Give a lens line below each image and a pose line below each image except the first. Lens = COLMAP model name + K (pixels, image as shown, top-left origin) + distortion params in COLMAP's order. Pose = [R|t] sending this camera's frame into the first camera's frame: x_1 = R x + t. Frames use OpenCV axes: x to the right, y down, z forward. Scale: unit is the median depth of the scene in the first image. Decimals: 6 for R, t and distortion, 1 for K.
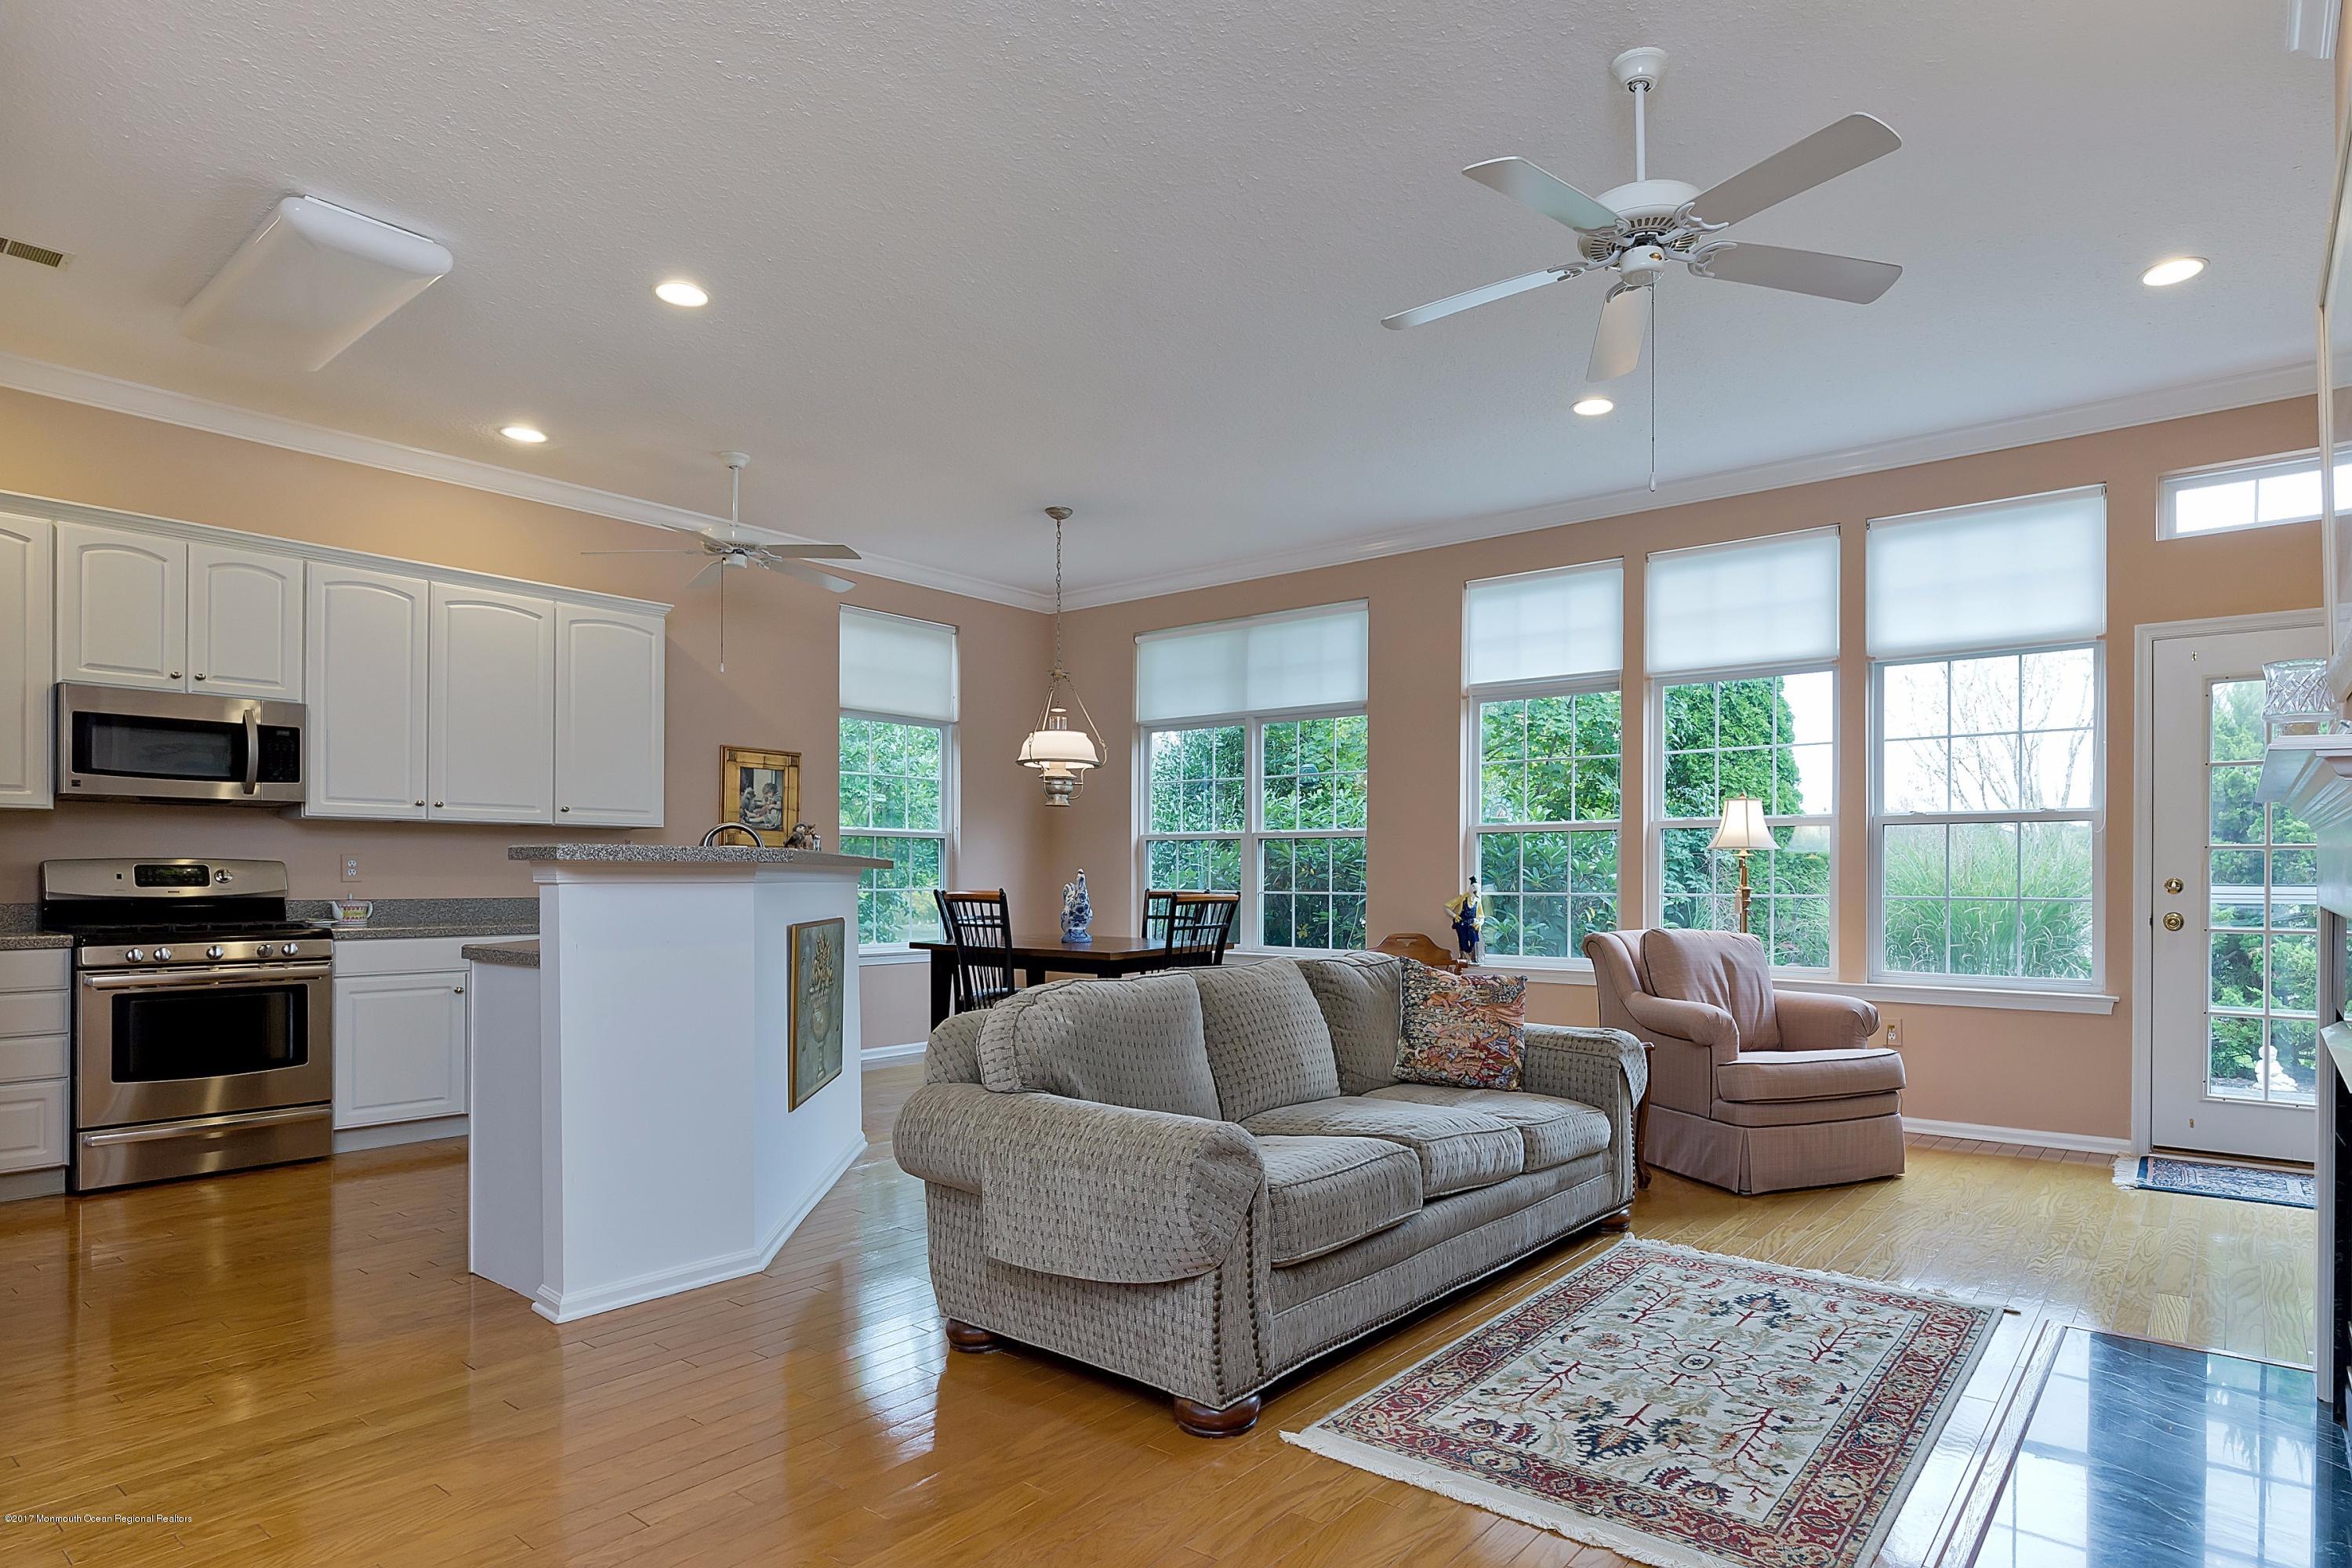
lens RADIAL K [[1294.9, 0, 1249.3], [0, 1294.9, 877.7], [0, 0, 1]] dist [-0.021408, 0.008935]
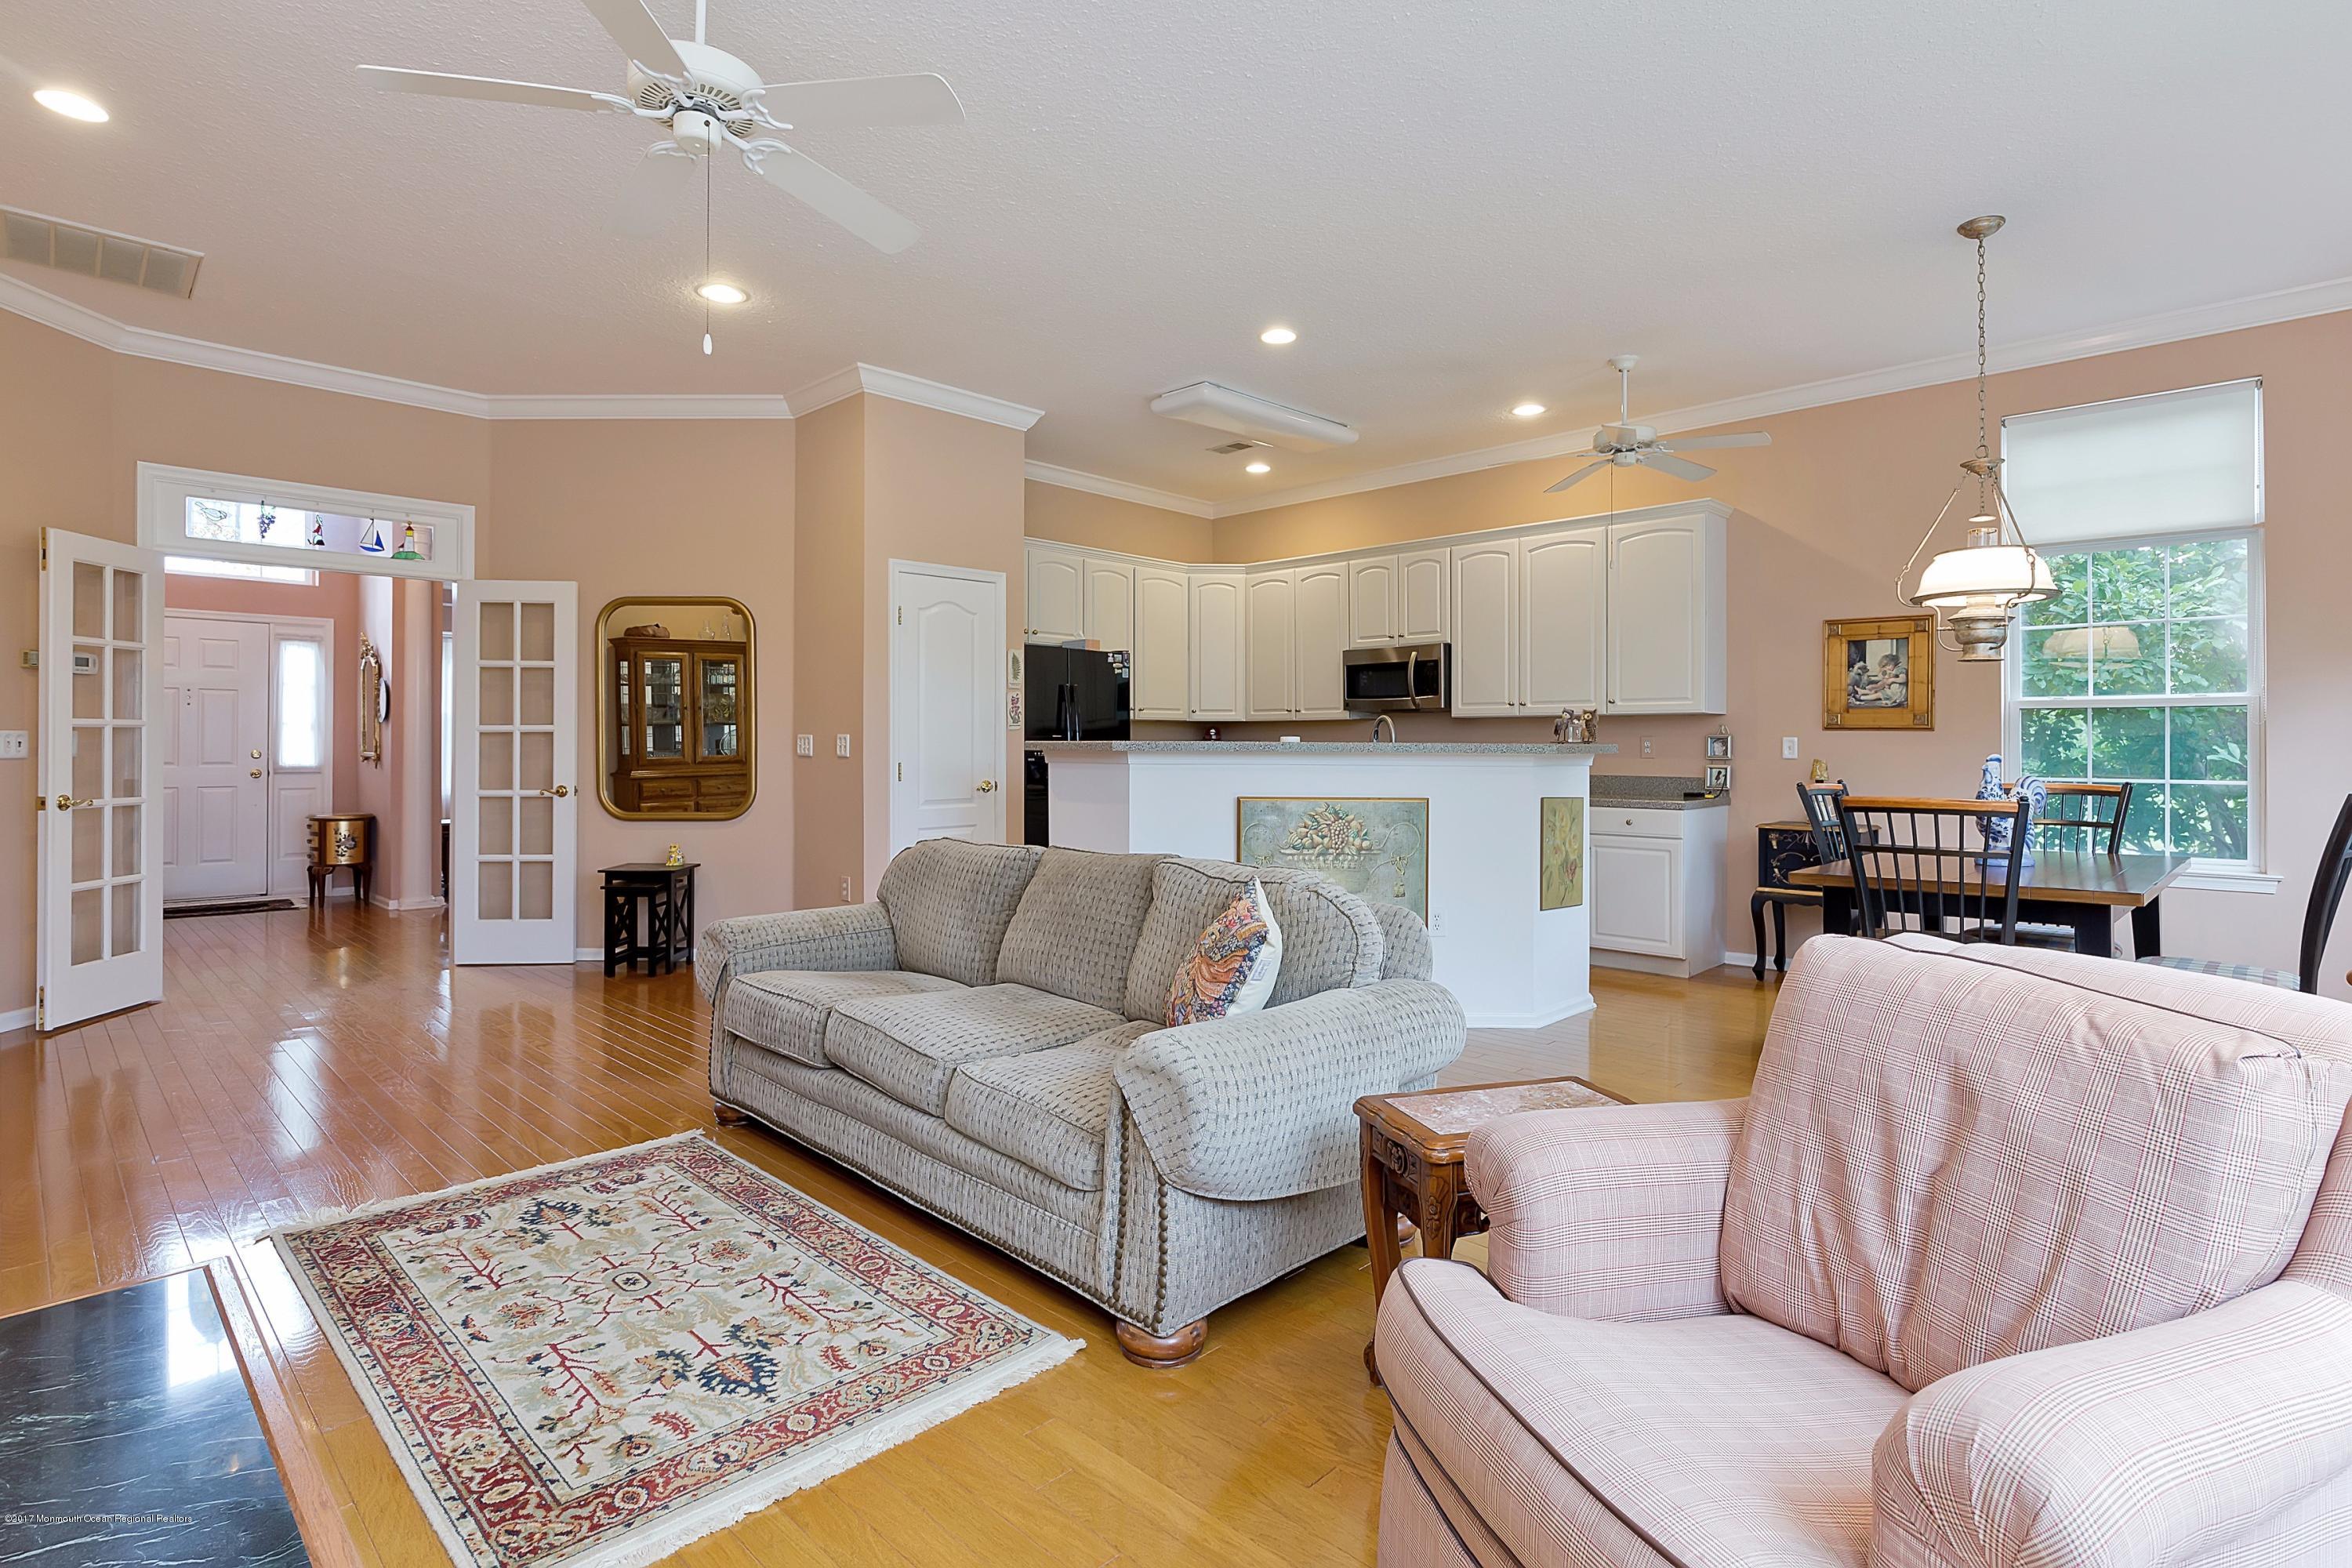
lens RADIAL K [[1141.7, 0, 1176.0], [0, 1141.7, 749.0], [0, 0, 1]] dist [-0.008319, -0.000433]
pose [[-0.112375, 0.002715, -0.993662, 0.622544], [-0.002294, 0.999993, 0.002991, -0.012915], [0.993663, 0.002616, -0.112368, 0.816419]]
